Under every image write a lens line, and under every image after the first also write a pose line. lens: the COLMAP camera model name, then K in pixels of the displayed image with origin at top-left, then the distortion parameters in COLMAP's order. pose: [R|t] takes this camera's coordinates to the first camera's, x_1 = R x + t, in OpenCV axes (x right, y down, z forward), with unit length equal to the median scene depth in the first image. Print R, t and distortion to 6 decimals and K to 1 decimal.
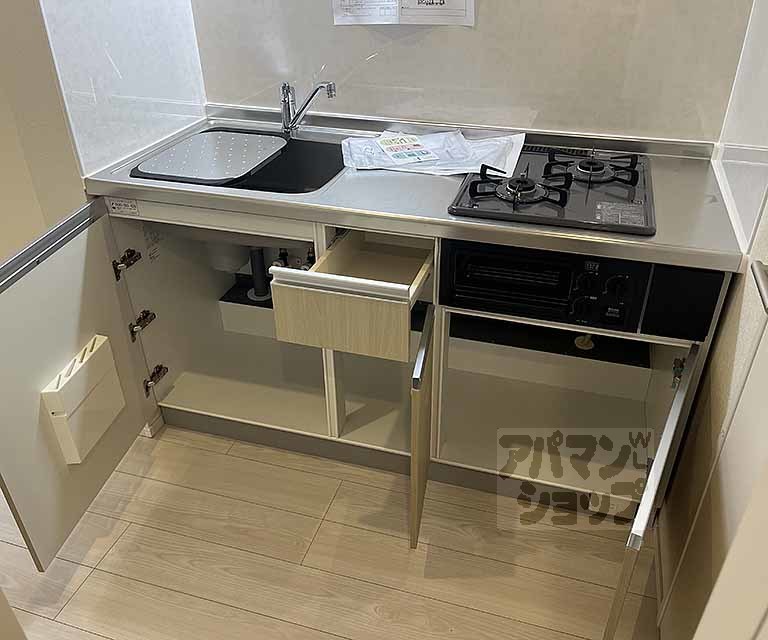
lens RADIAL K [[638.6, 0, 399.9], [0, 638.6, 311.1], [0, 0, 1]] dist [0.016504, -0.003511]
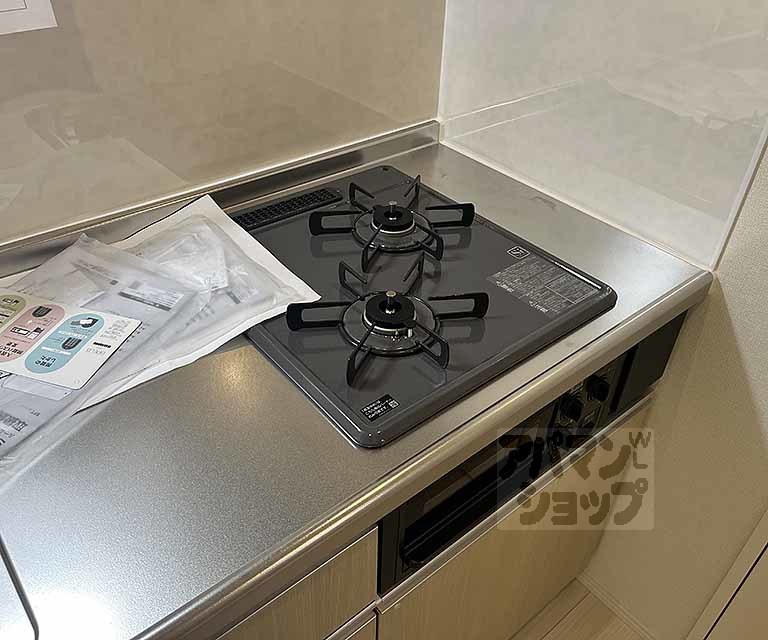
lens RADIAL K [[649.2, 0, 404.2], [0, 649.2, 334.6], [0, 0, 1]] dist [0.036435, -0.005063]
pose [[0.549164, -0.506720, 0.664570, -0.142802], [0.407047, 0.856692, 0.316847, -0.288197], [-0.729884, 0.096511, 0.676723, 0.522891]]
